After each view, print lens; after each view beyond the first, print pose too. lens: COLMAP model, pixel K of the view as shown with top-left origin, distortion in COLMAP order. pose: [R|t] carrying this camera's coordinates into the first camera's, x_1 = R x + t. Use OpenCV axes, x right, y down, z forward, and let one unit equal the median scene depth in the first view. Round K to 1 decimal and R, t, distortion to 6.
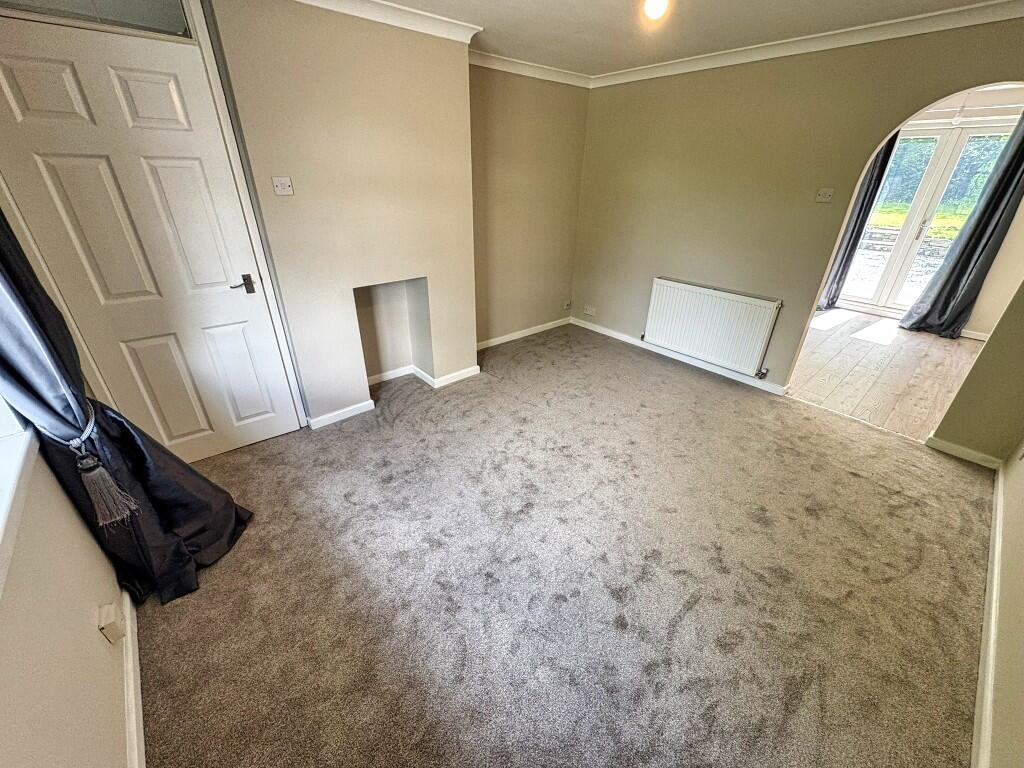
lens RADIAL K [[410.0, 0, 512.0], [0, 410.0, 384.0], [0, 0, 1]] dist [-0.001793, -0.000075]
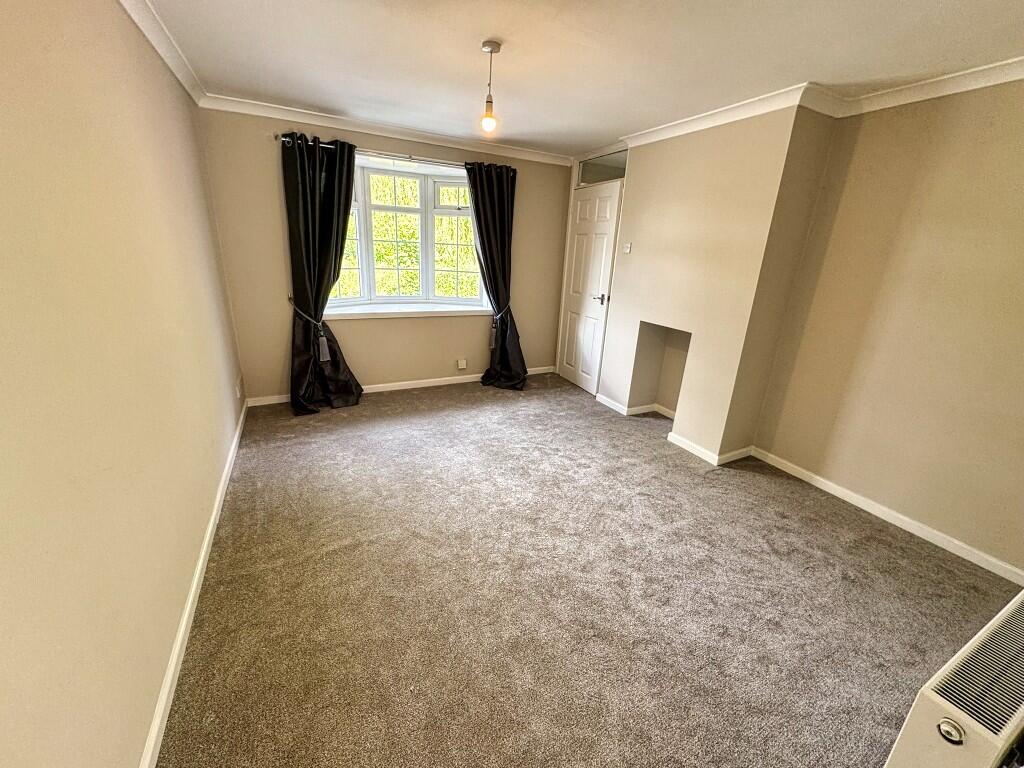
lens RADIAL K [[404.0, 0, 512.0], [0, 404.0, 384.0], [0, 0, 1]] dist [-0.017064, -0.000148]
pose [[-0.253812, 0.274495, -0.927487, 1.027270], [-0.492660, 0.788499, 0.368179, -0.354917], [0.832385, 0.550384, -0.064898, 0.864937]]
